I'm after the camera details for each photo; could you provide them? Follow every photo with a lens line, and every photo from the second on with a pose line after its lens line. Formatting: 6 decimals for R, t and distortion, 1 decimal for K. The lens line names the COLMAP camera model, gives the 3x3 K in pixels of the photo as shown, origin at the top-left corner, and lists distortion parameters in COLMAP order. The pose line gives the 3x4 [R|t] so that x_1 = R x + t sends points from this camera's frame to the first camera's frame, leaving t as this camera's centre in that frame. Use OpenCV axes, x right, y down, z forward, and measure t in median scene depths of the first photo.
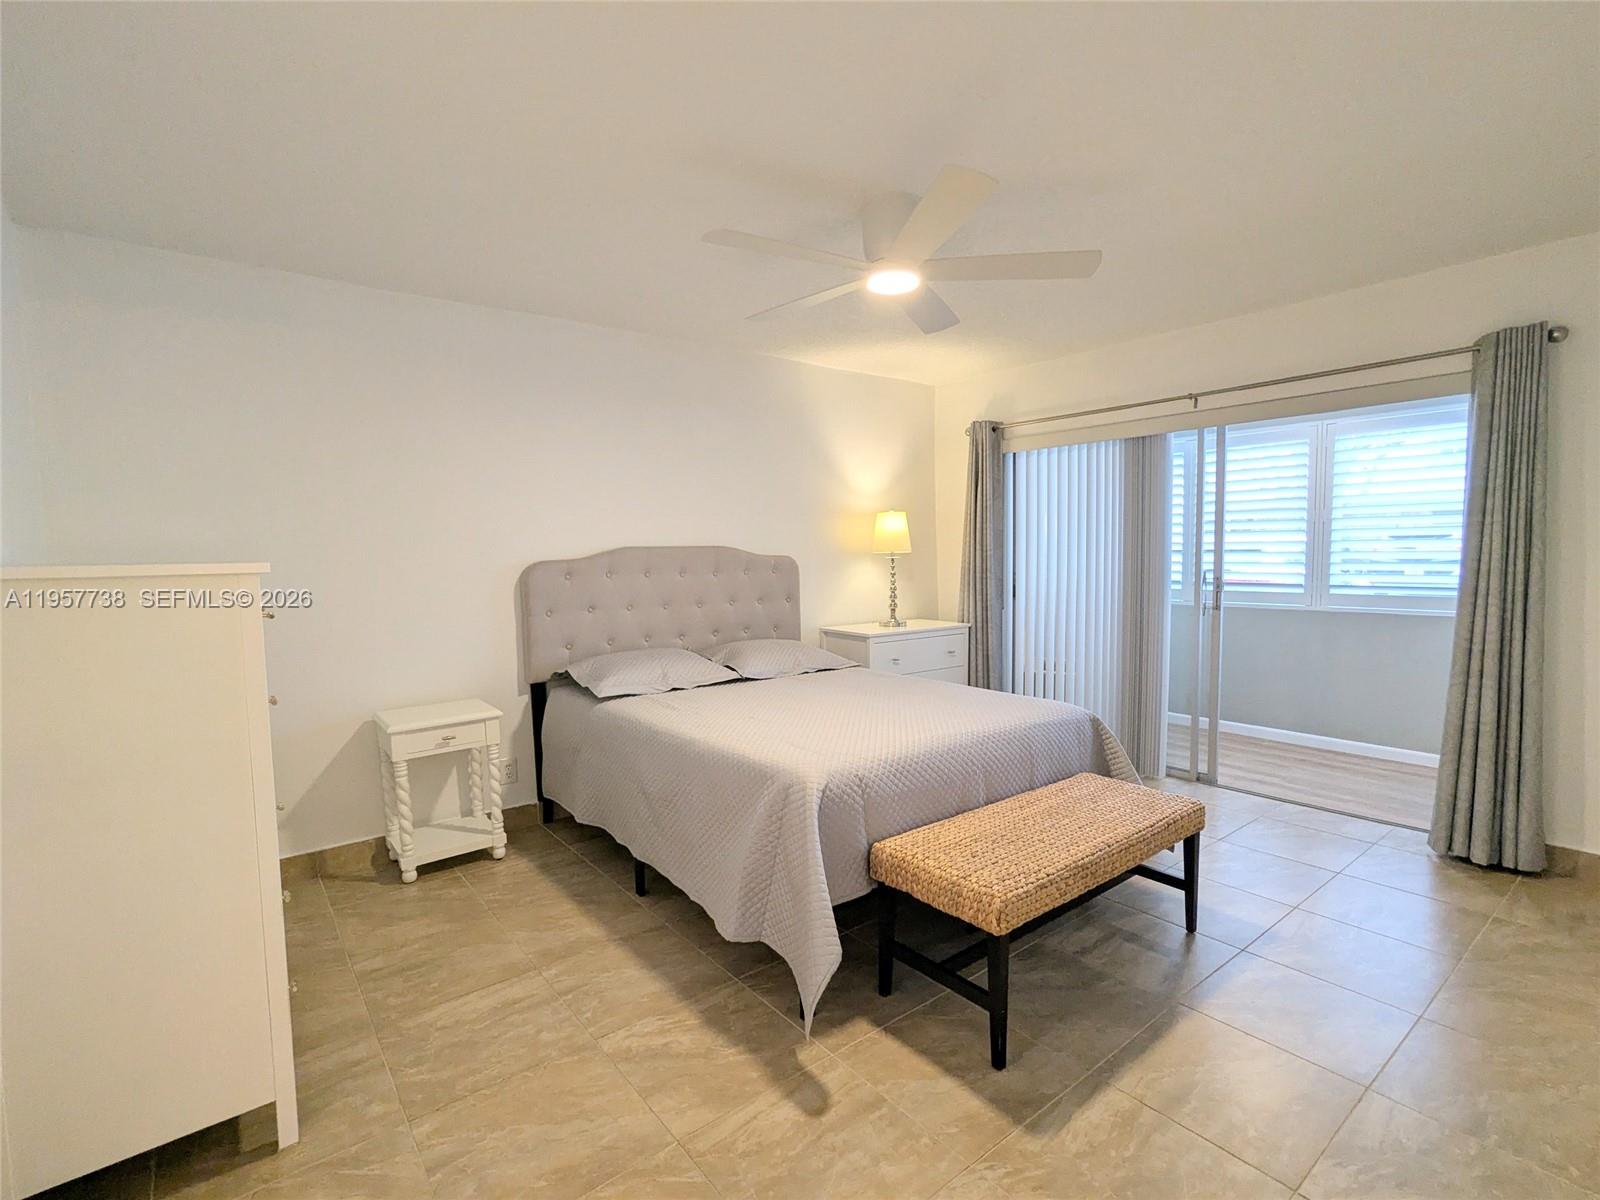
lens RADIAL K [[750.4, 0, 805.3], [0, 750.4, 603.0], [0, 0, 1]] dist [0.006517, 0.001696]
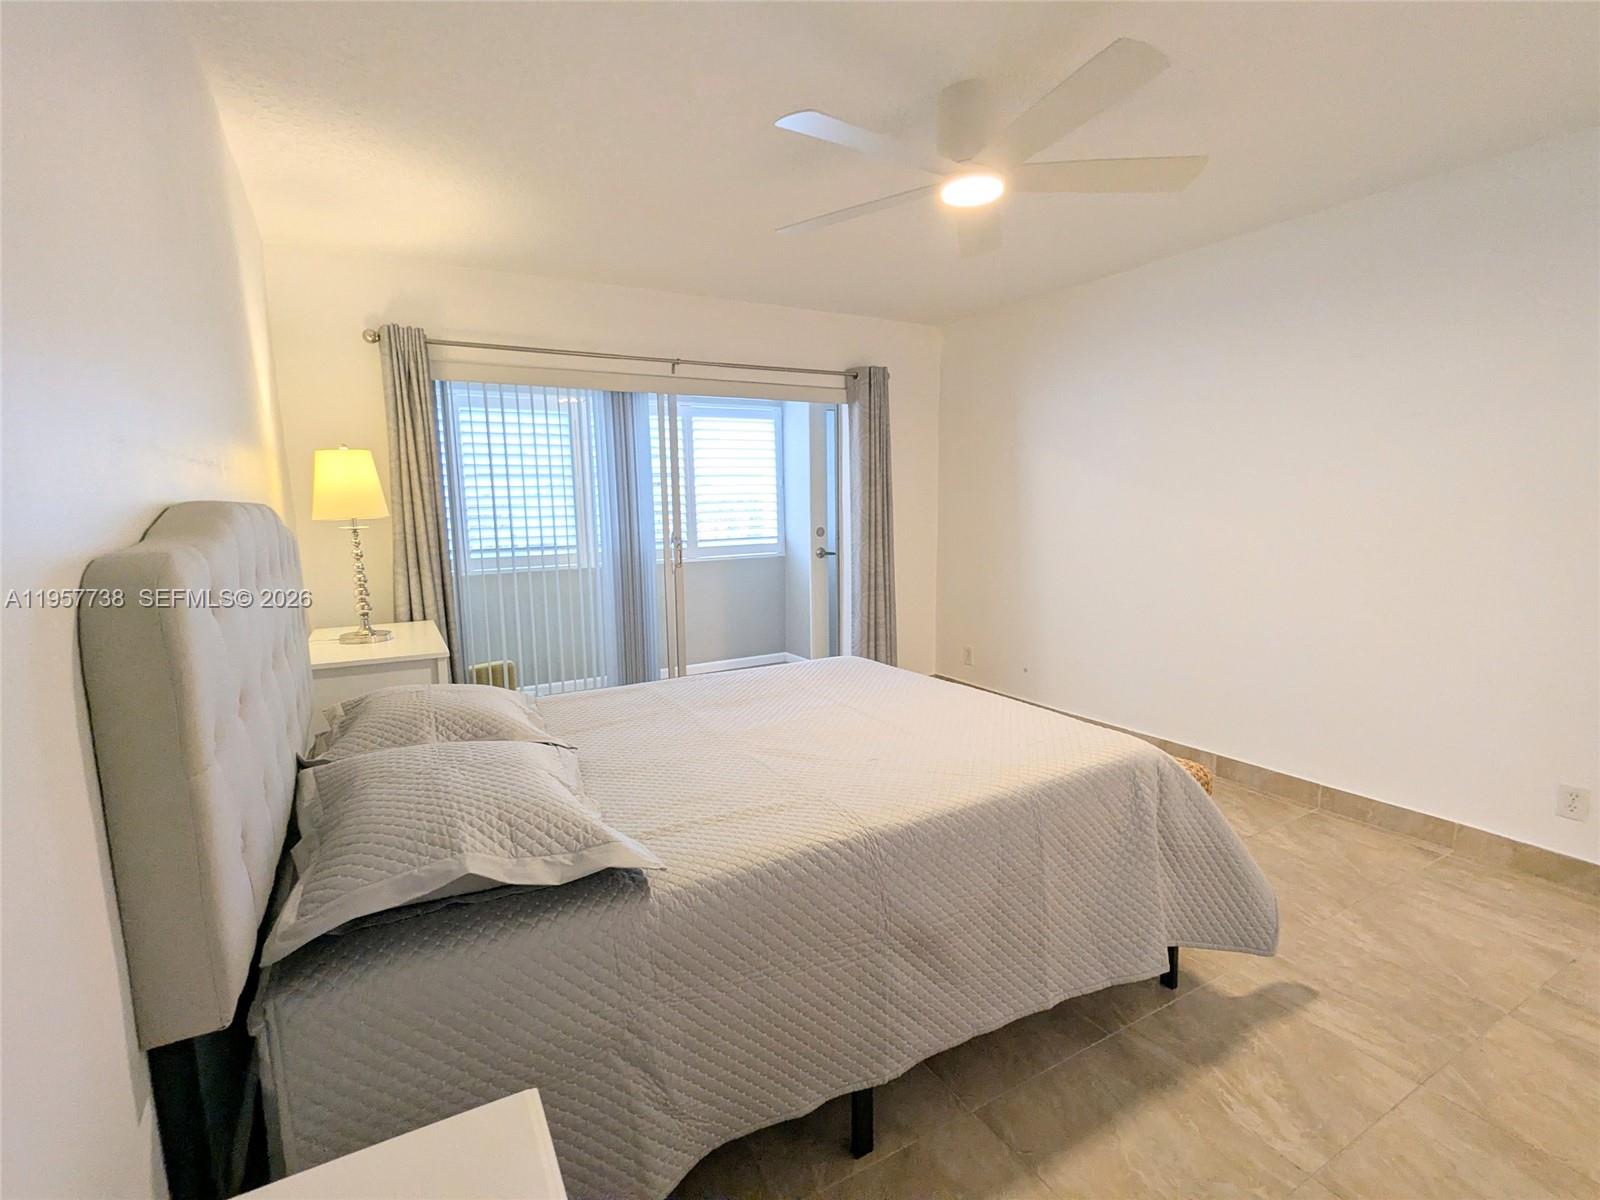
lens RADIAL K [[750.4, 0, 806.0], [0, 750.4, 600.9], [0, 0, 1]] dist [0.006517, 0.001696]
pose [[0.159959, -0.119716, 0.979837, -0.846490], [0.087665, 0.990419, 0.106698, -0.071109], [-0.983223, 0.068830, 0.168921, 1.112869]]
